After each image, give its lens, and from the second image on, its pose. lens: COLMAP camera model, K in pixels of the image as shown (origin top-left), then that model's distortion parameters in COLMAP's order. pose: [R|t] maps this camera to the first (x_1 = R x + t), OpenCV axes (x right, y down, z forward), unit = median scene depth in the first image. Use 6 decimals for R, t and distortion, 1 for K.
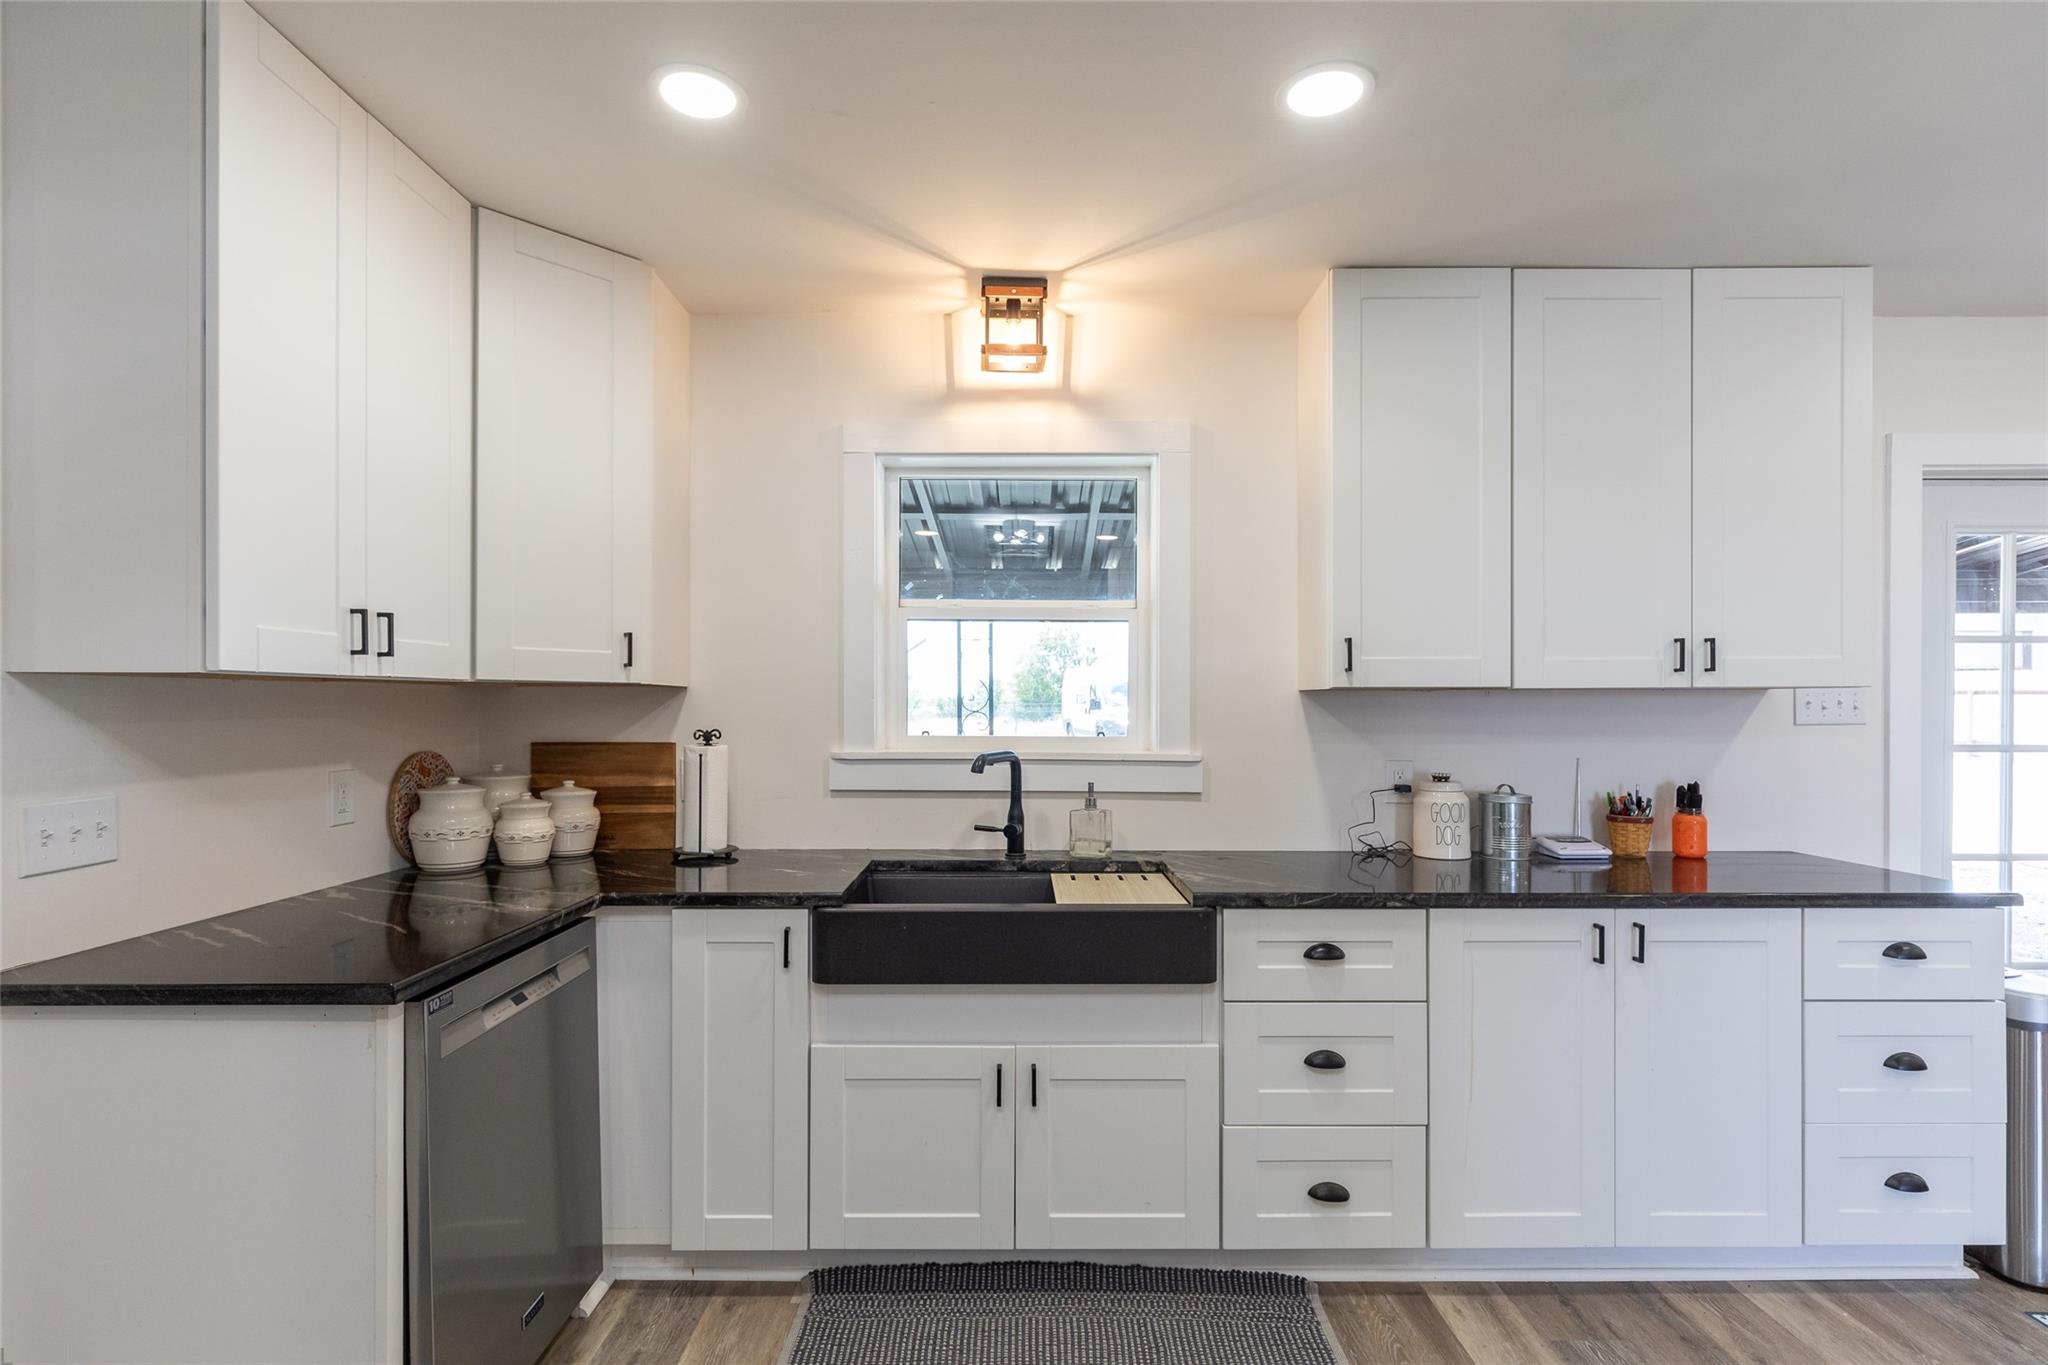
lens RADIAL K [[961.7, 0, 1044.6], [0, 961.7, 711.3], [0, 0, 1]] dist [-0.011059, 0.001699]
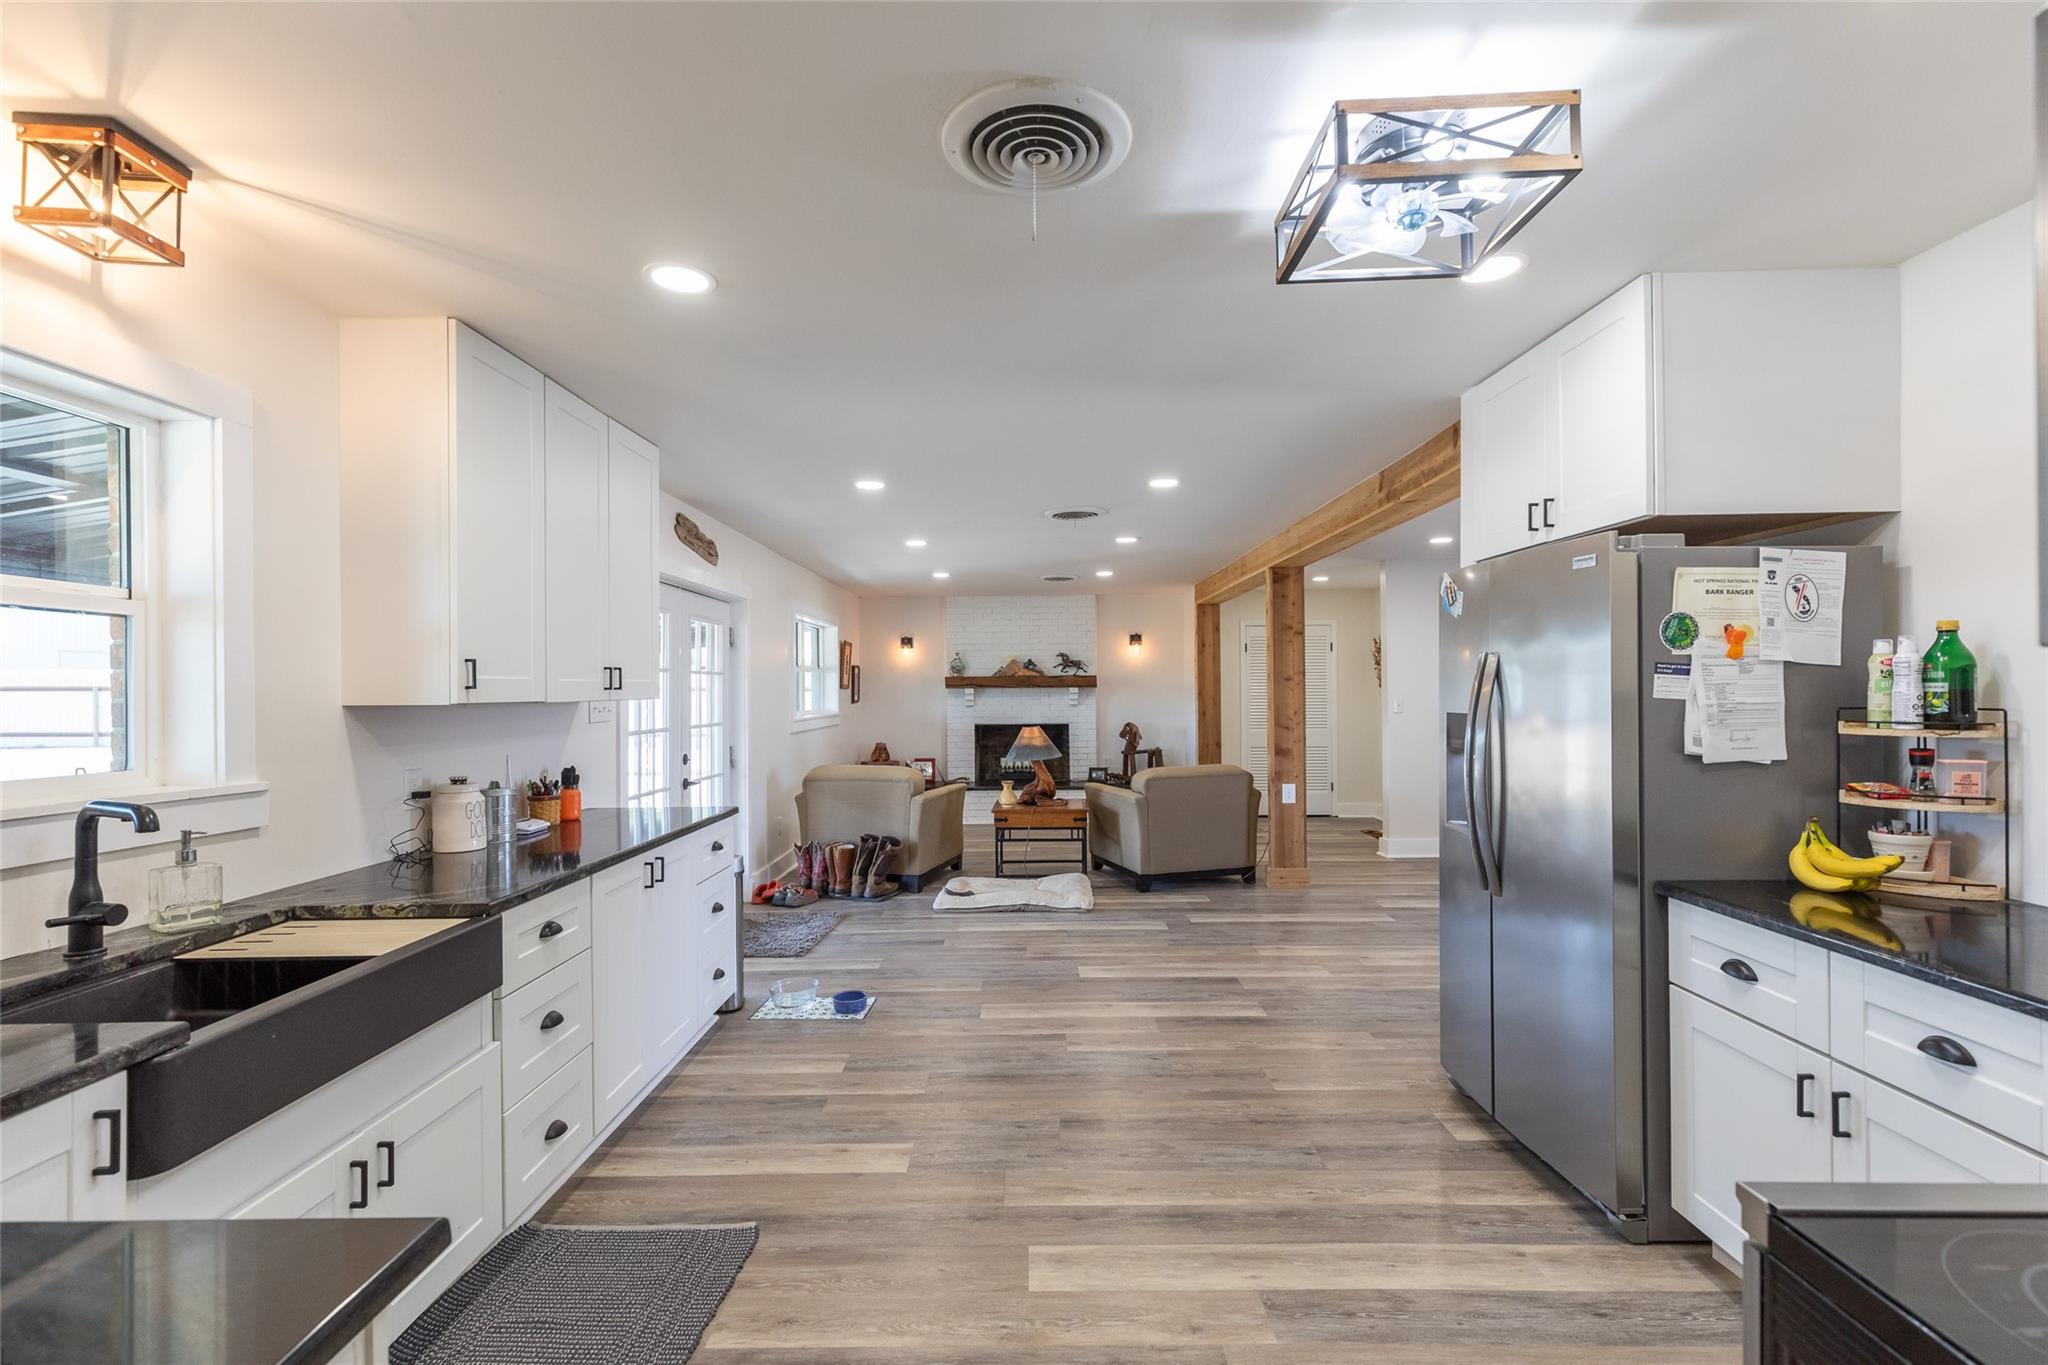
lens RADIAL K [[920.4, 0, 1011.7], [0, 920.4, 680.4], [0, 0, 1]] dist [0.008746, -0.001084]
pose [[0.022690, 0.010277, 0.999690, -0.727550], [0.008777, 0.999907, -0.010479, -0.035541], [-0.999704, 0.009013, 0.022597, 0.340830]]
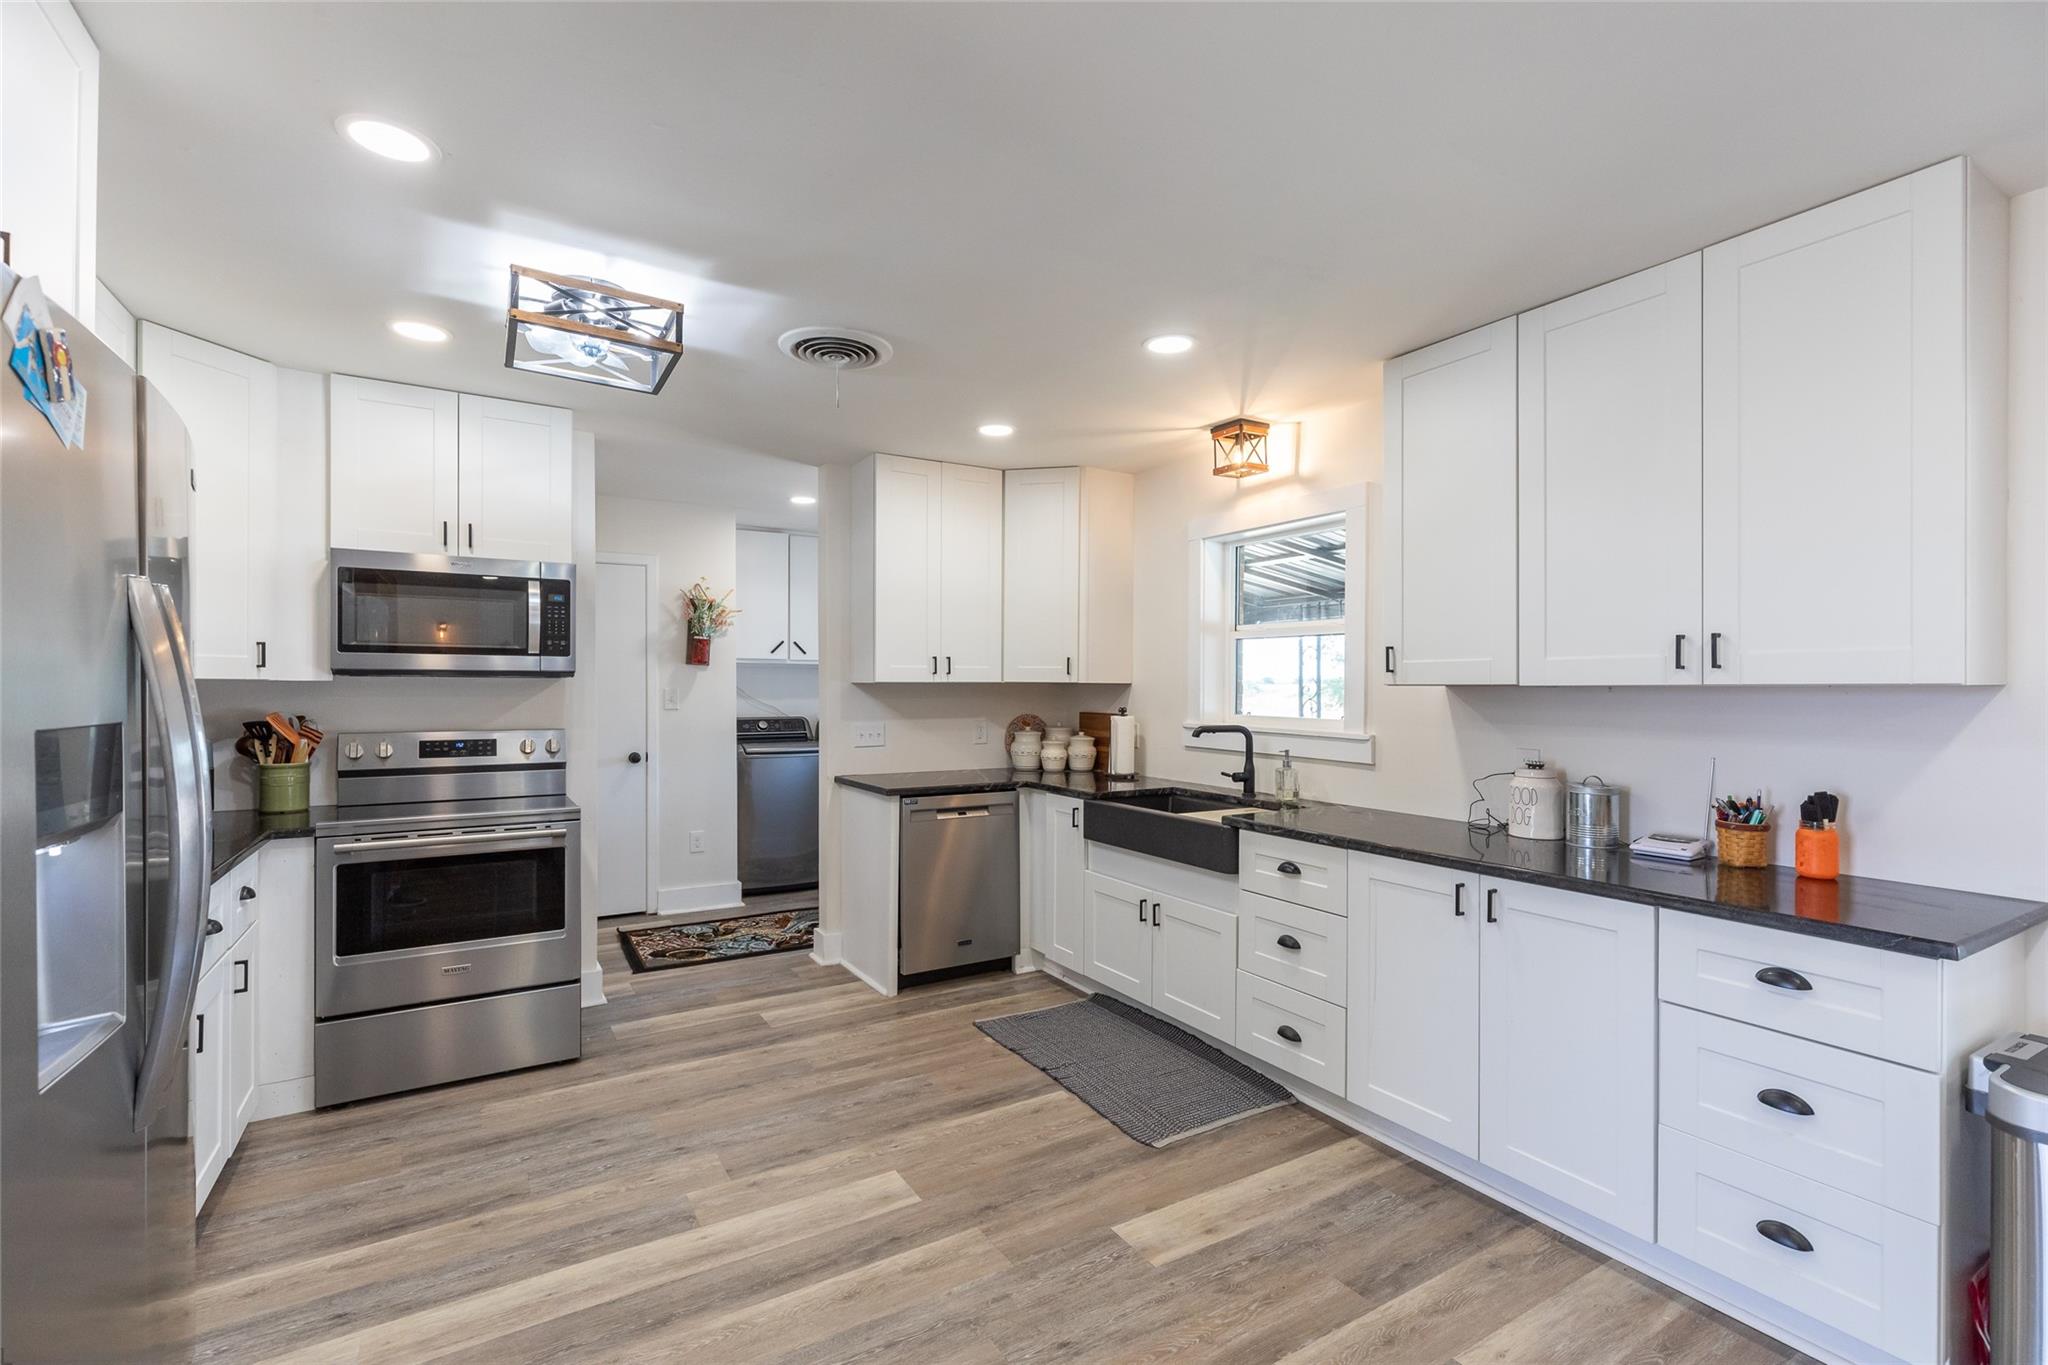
lens RADIAL K [[920.4, 0, 1000.6], [0, 920.4, 691.2], [0, 0, 1]] dist [0.008746, -0.001084]
pose [[0.500897, 0.007204, -0.865477, 1.104503], [-0.007447, 0.999964, 0.004014, -0.017114], [0.865475, 0.004434, 0.500933, -0.072490]]
